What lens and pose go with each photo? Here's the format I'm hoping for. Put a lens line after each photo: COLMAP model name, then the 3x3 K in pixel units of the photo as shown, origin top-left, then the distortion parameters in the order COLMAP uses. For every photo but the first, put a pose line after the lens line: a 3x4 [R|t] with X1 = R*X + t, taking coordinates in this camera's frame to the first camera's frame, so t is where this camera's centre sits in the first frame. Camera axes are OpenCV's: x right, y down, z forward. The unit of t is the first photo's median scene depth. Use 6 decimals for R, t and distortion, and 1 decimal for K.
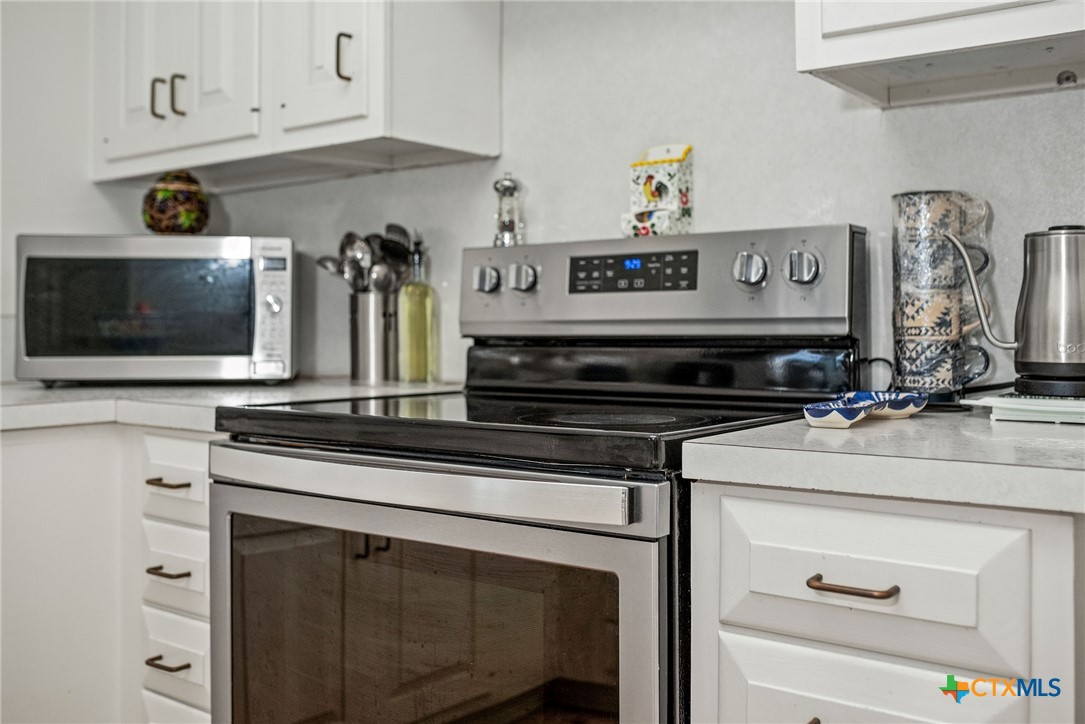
lens RADIAL K [[1054.3, 0, 542.0], [0, 1054.3, 327.9], [0, 0, 1]] dist [-0.022386, 0.000000]
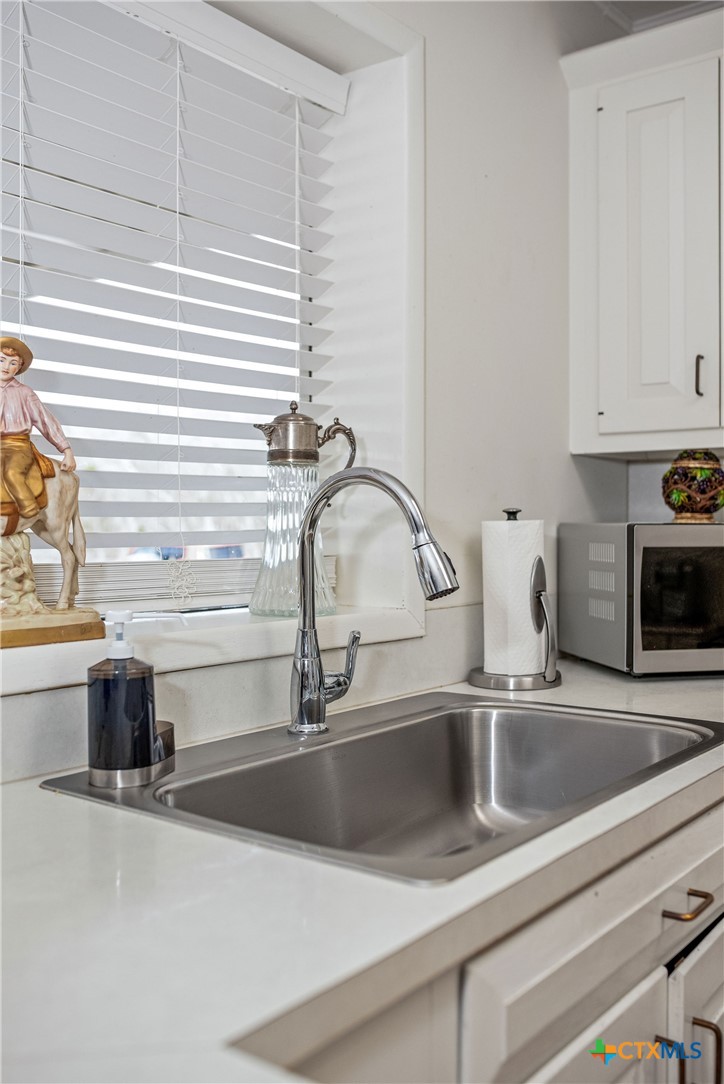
lens RADIAL K [[1053.3, 0, 365.0], [0, 1053.3, 542.3], [0, 0, 1]] dist [-0.022386, 0.000000]
pose [[0.999989, -0.004604, 0.001335, -0.806956], [0.004587, 0.999911, 0.012515, -0.091945], [-0.001393, -0.012508, 0.999921, 0.020652]]
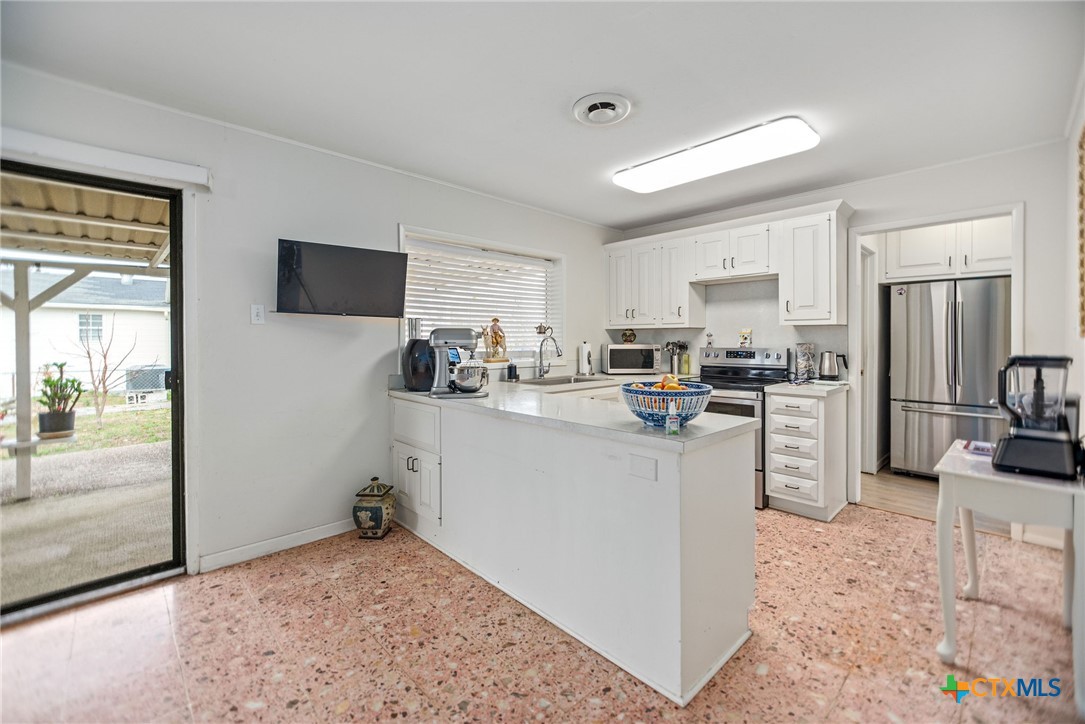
lens RADIAL K [[461.2, 0, 543.6], [0, 461.2, 344.5], [0, 0, 1]] dist [0.020027, 0.001067]
pose [[0.988950, 0.000834, -0.148249, -0.512412], [0.000902, 0.999932, 0.011643, -0.123760], [0.148248, -0.011648, 0.988882, -1.340713]]
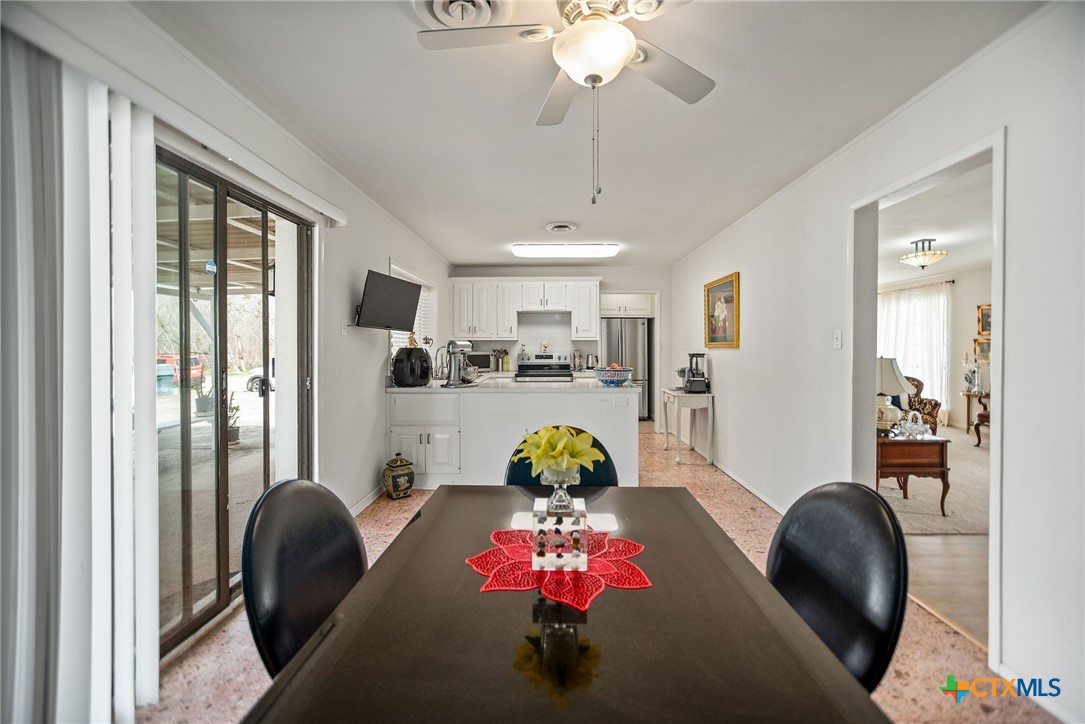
lens RADIAL K [[461.2, 0, 543.6], [0, 461.2, 350.8], [0, 0, 1]] dist [0.020027, 0.001067]
pose [[0.805285, -0.006316, 0.592855, -2.047923], [0.001917, 0.999966, 0.008049, -0.128340], [-0.592885, -0.005345, 0.805269, -1.937138]]
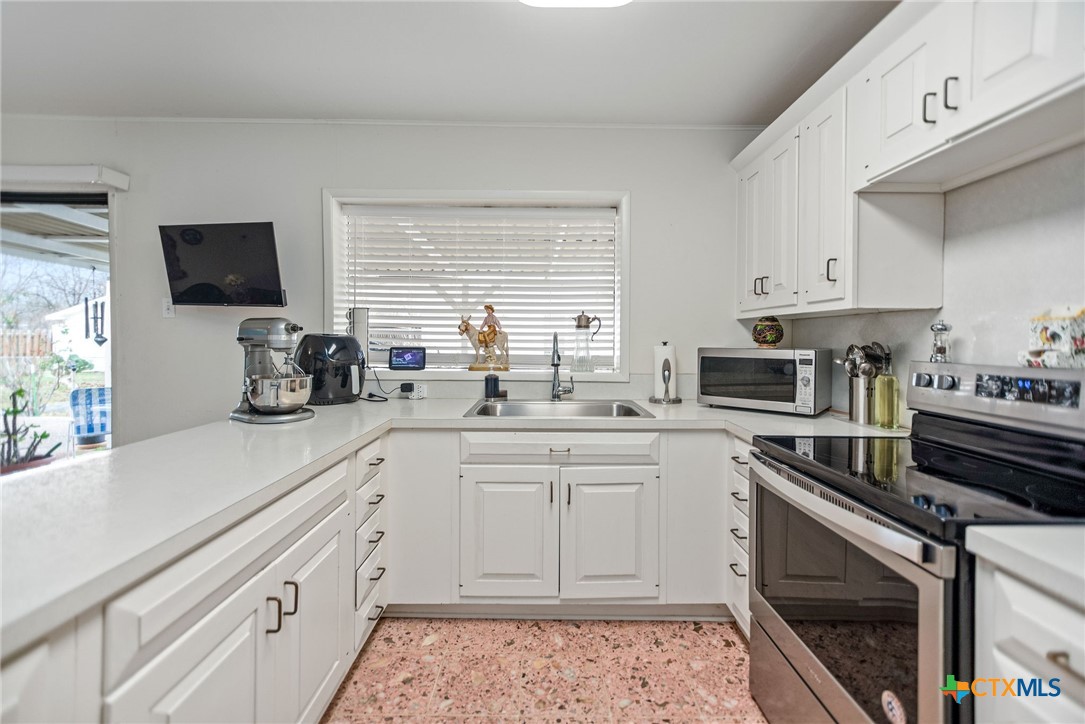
lens RADIAL K [[461.2, 0, 548.1], [0, 461.2, 337.1], [0, 0, 1]] dist [0.020027, 0.001067]
pose [[0.618992, 0.002219, -0.785394, 0.190266], [-0.006387, 0.999977, -0.002208, -0.119625], [0.785372, 0.006383, 0.618992, -0.015298]]
